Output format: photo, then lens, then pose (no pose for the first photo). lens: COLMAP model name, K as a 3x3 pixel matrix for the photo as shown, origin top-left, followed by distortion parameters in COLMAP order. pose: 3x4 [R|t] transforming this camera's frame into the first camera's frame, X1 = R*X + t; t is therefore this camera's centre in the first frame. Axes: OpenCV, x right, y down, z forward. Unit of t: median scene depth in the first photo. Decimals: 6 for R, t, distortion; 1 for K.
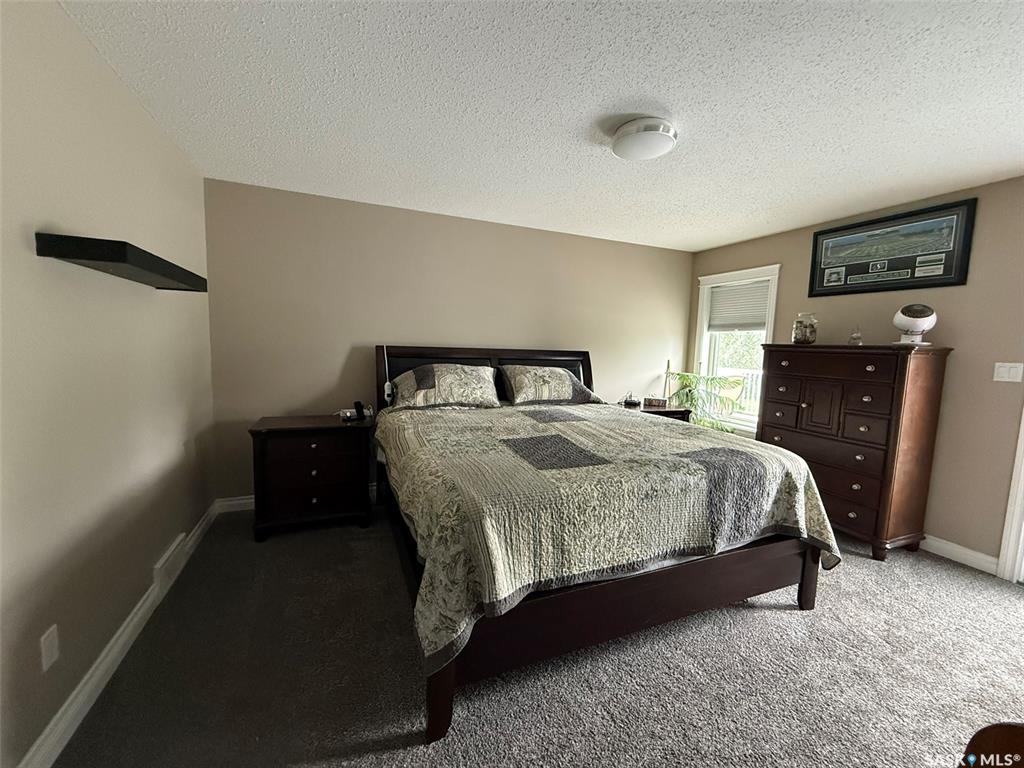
lens RADIAL K [[407.6, 0, 508.4], [0, 407.6, 384.1], [0, 0, 1]] dist [0.001034, -0.000098]
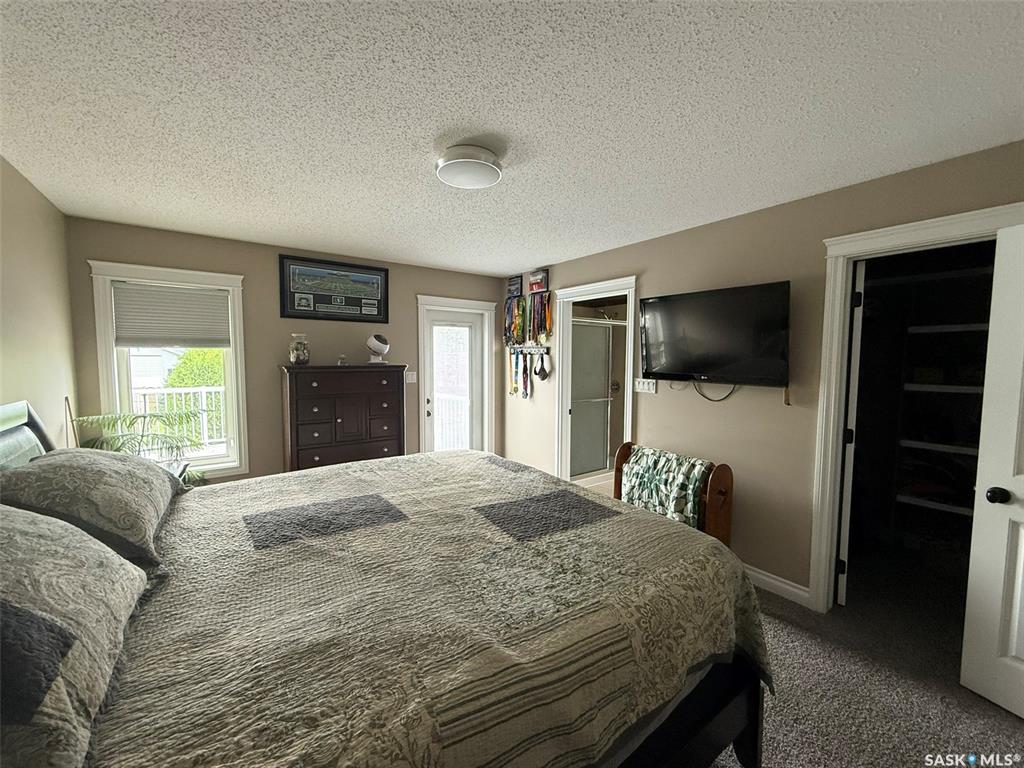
lens RADIAL K [[407.6, 0, 508.4], [0, 407.6, 384.1], [0, 0, 1]] dist [0.001034, -0.000098]
pose [[-0.229616, -0.099710, 0.968160, -0.418276], [0.087706, 0.988571, 0.122614, -0.133695], [-0.969321, 0.113068, -0.218247, 0.747576]]
